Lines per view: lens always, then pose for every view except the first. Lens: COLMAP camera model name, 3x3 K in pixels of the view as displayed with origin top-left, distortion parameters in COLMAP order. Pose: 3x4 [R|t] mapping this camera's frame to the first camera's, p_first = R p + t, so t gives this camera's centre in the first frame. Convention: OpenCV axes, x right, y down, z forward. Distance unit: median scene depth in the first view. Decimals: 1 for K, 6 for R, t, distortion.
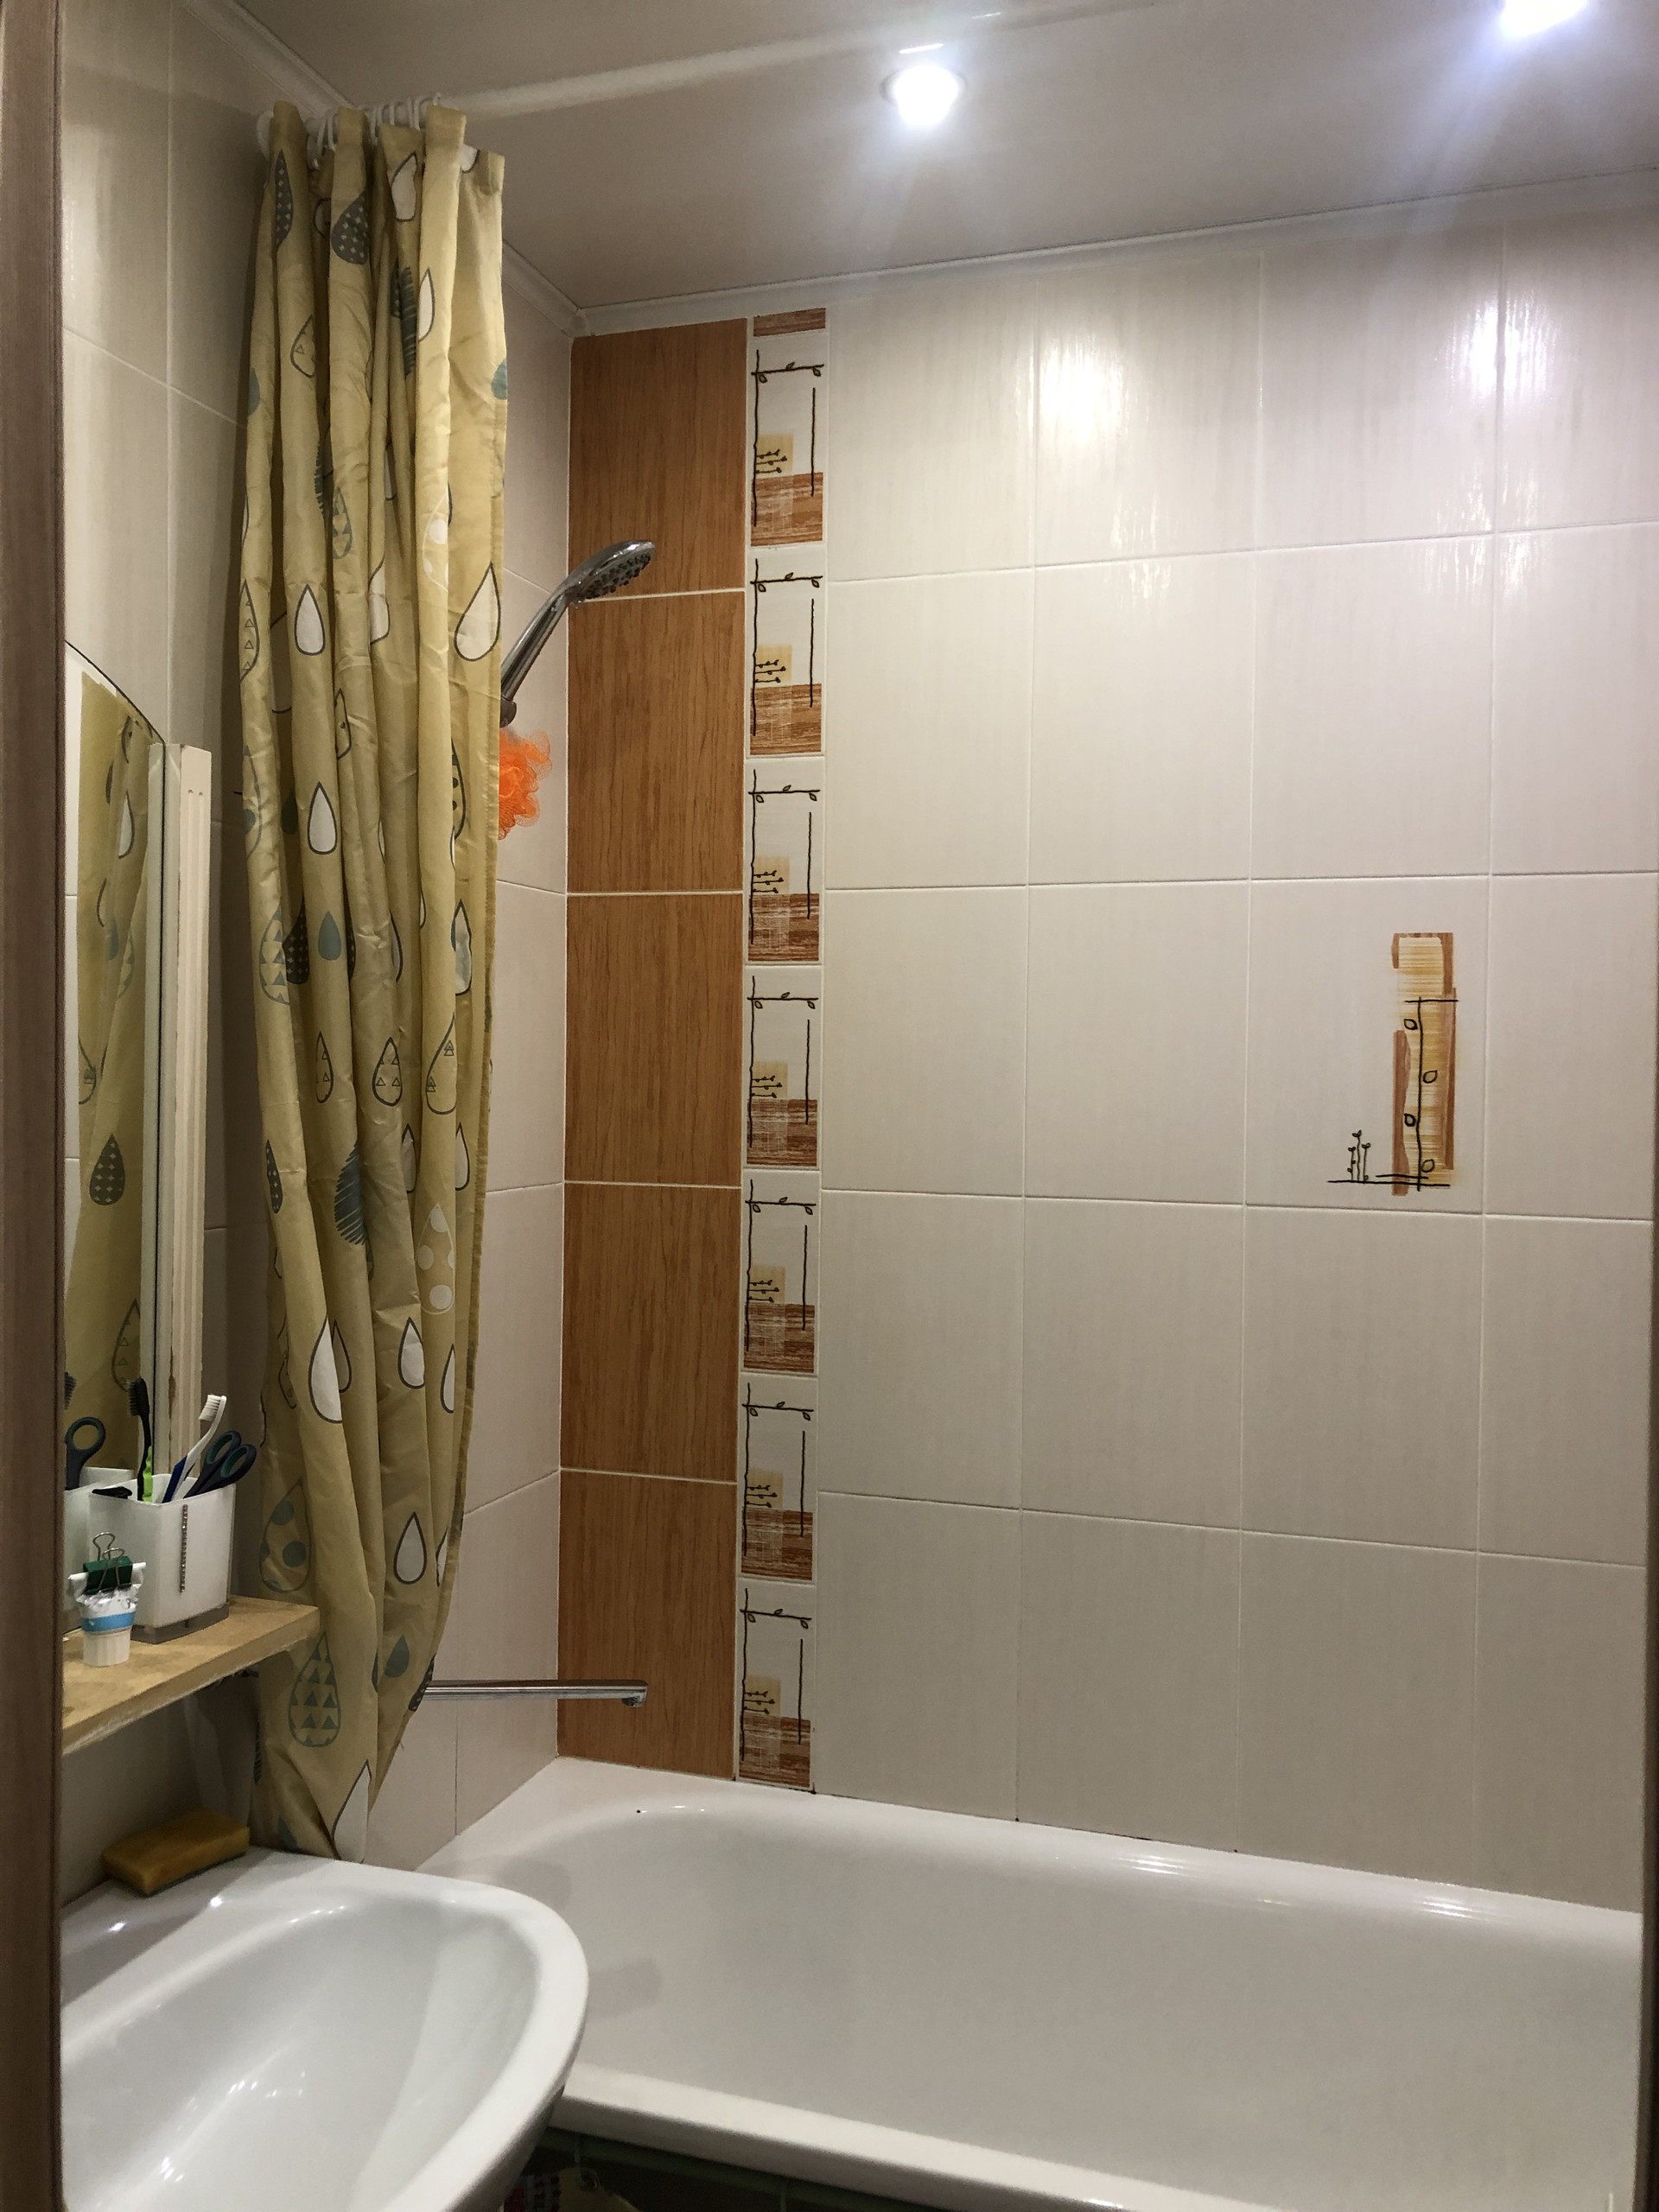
lens RADIAL K [[1799.2, 0, 834.5], [0, 1799.2, 1098.4], [0, 0, 1]] dist [0.014789, -0.013675]
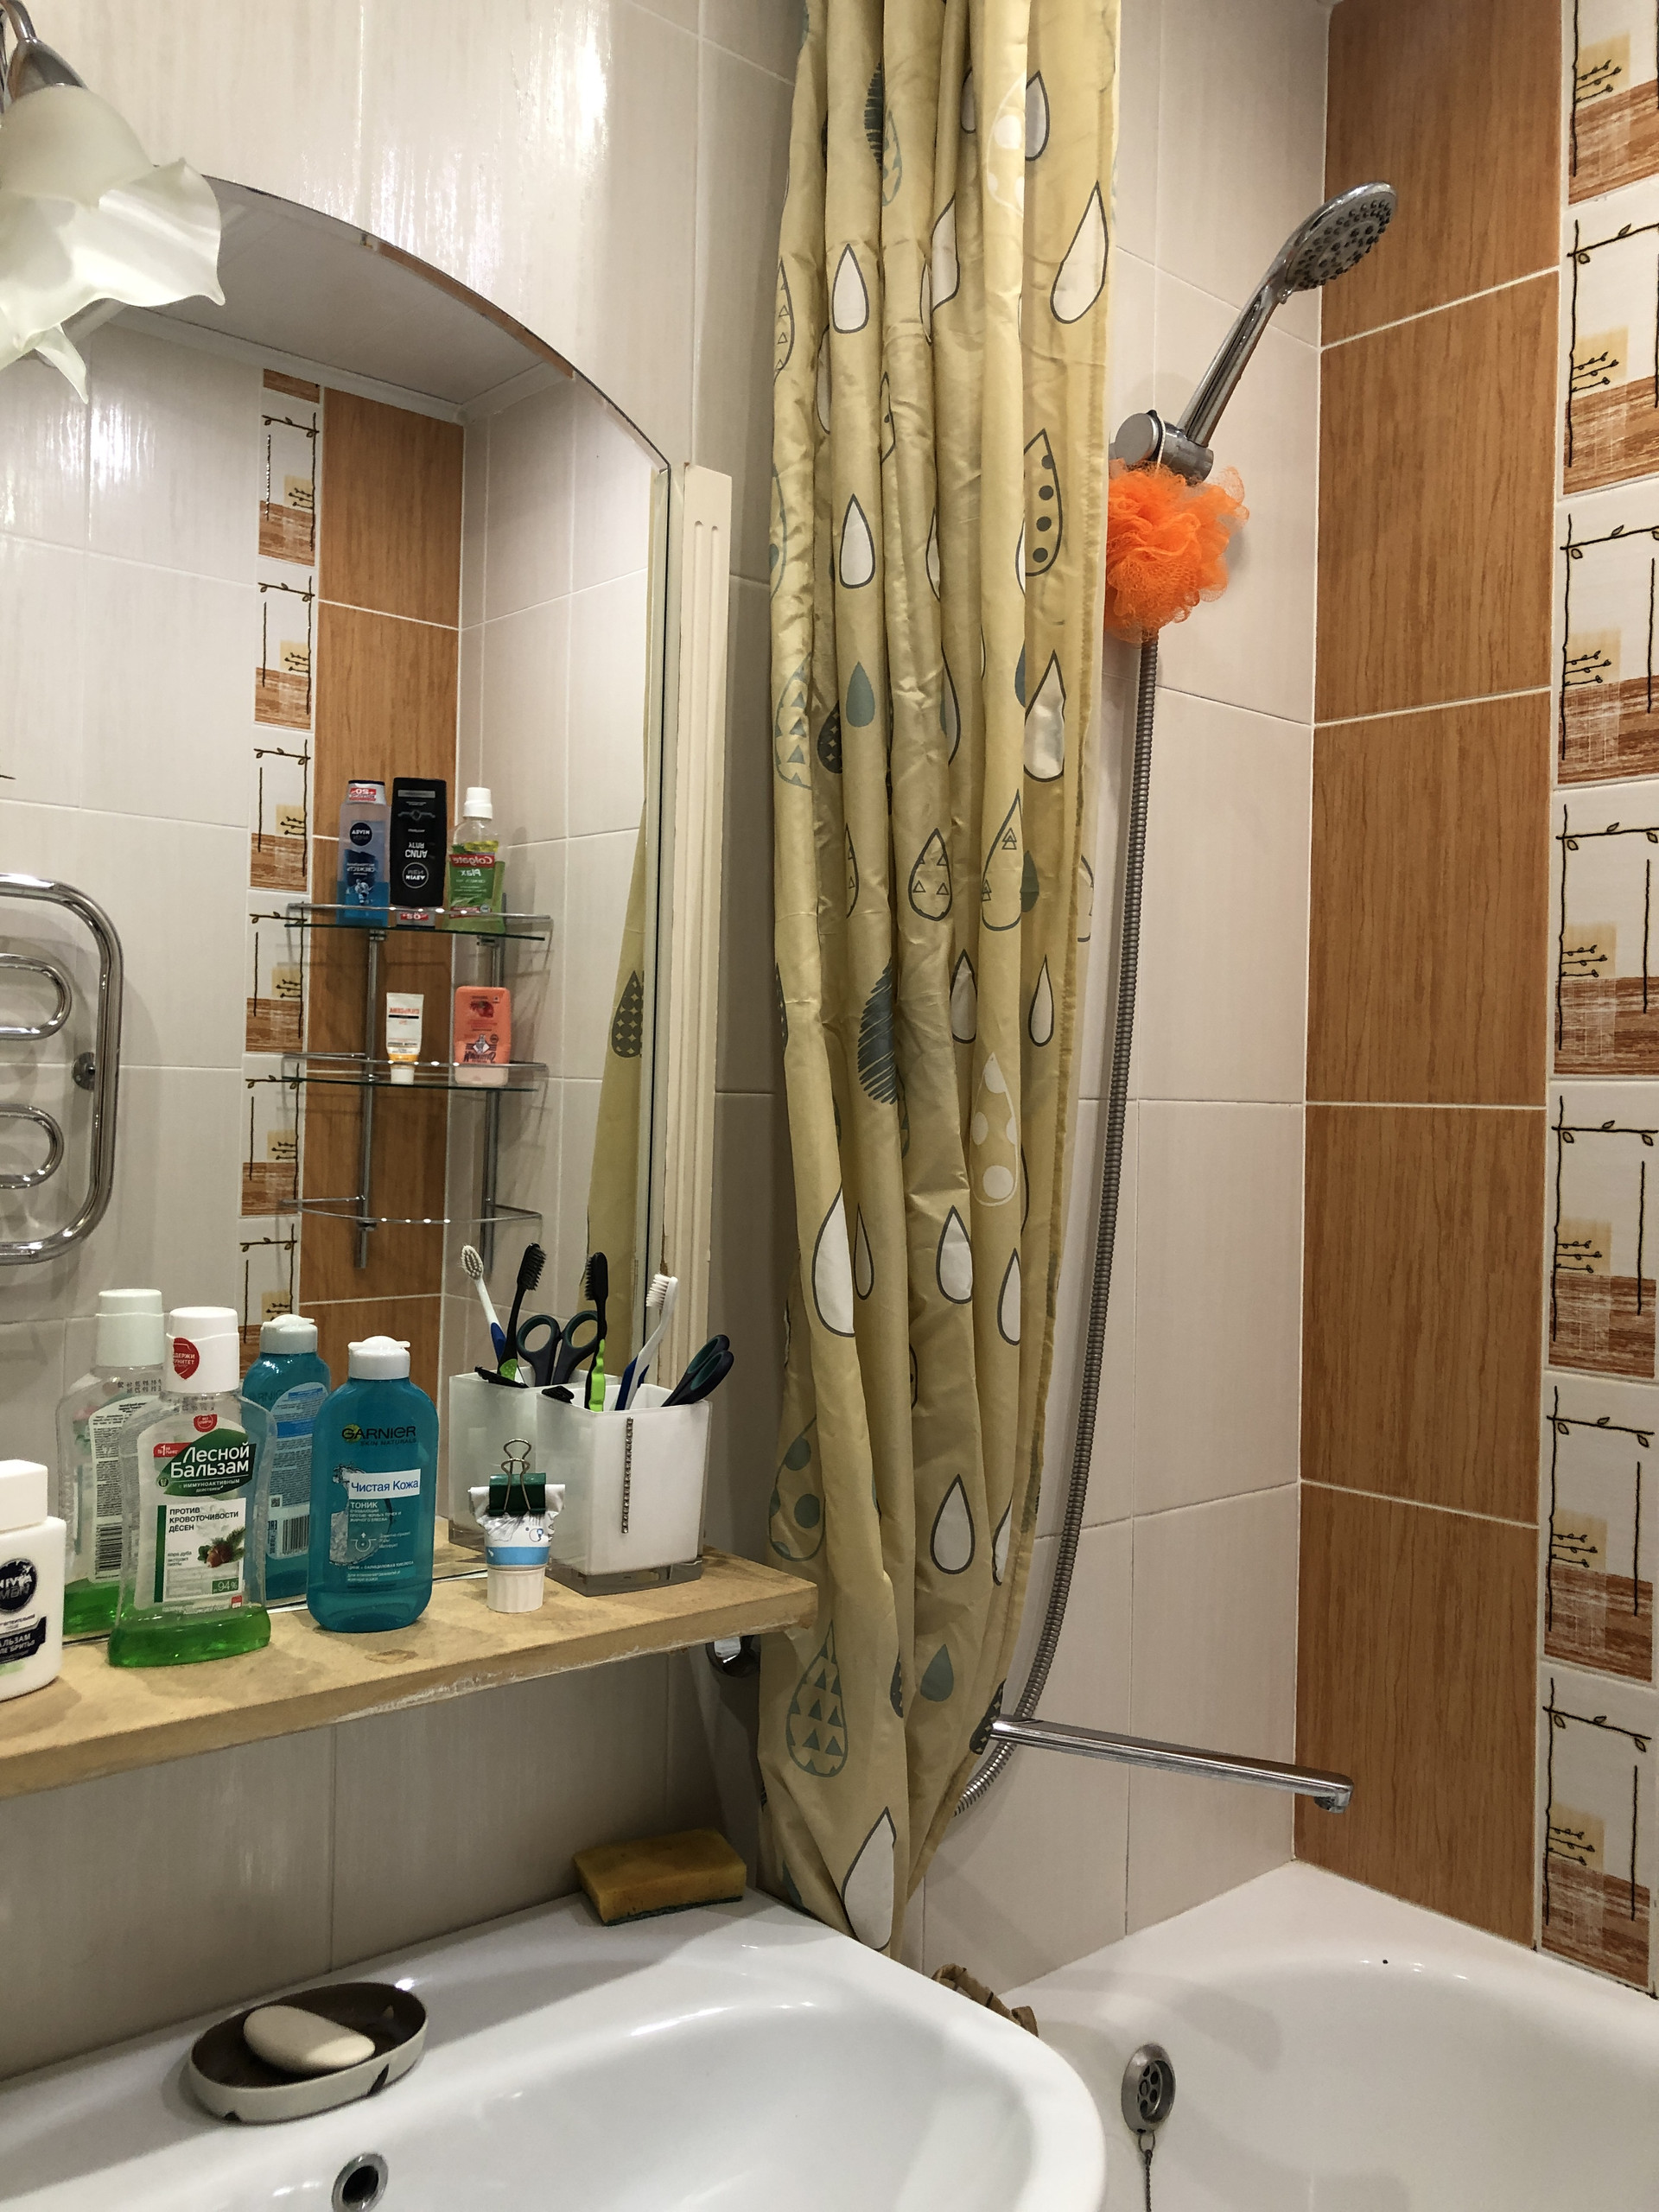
lens RADIAL K [[1799.2, 0, 834.5], [0, 1799.2, 1098.4], [0, 0, 1]] dist [0.014789, -0.013675]
pose [[0.863051, 0.004022, -0.505101, 0.075942], [-0.018625, 0.999542, -0.023864, 0.080213], [0.504774, 0.030003, 0.862730, 0.288396]]
